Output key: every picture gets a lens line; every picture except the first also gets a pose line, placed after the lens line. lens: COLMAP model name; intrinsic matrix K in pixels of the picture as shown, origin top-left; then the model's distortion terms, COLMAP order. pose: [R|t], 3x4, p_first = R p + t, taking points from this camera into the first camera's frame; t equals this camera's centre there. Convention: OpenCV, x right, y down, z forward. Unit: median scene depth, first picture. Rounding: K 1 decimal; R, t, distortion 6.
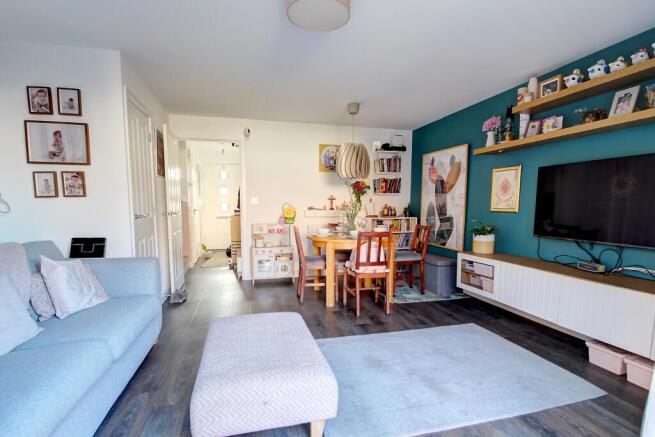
lens RADIAL K [[325.0, 0, 329.1], [0, 325.0, 242.2], [0, 0, 1]] dist [-0.000956, -0.015882]
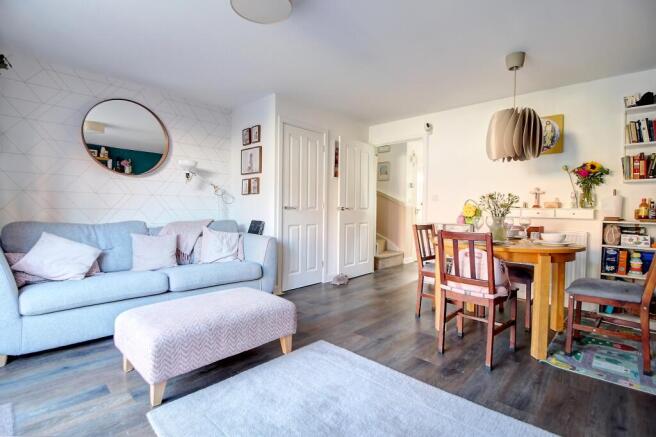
lens RADIAL K [[309.8, 0, 328.0], [0, 309.8, 218.5], [0, 0, 1]] dist [-0.033004, 0.000103]
pose [[0.519751, 0.024683, -0.853961, 0.538666], [-0.108172, 0.993439, -0.037122, -0.005806], [0.847442, 0.111669, 0.519011, 0.439509]]
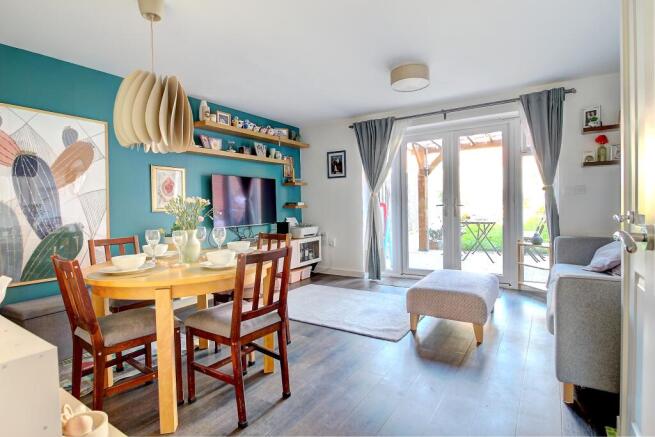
lens RADIAL K [[304.5, 0, 329.3], [0, 304.5, 214.3], [0, 0, 1]] dist [0.000884, -0.011340]
pose [[-0.626144, -0.013823, 0.779585, -0.566719], [0.106277, 0.988998, 0.102895, -0.148395], [-0.772431, 0.147279, -0.617786, 1.386764]]
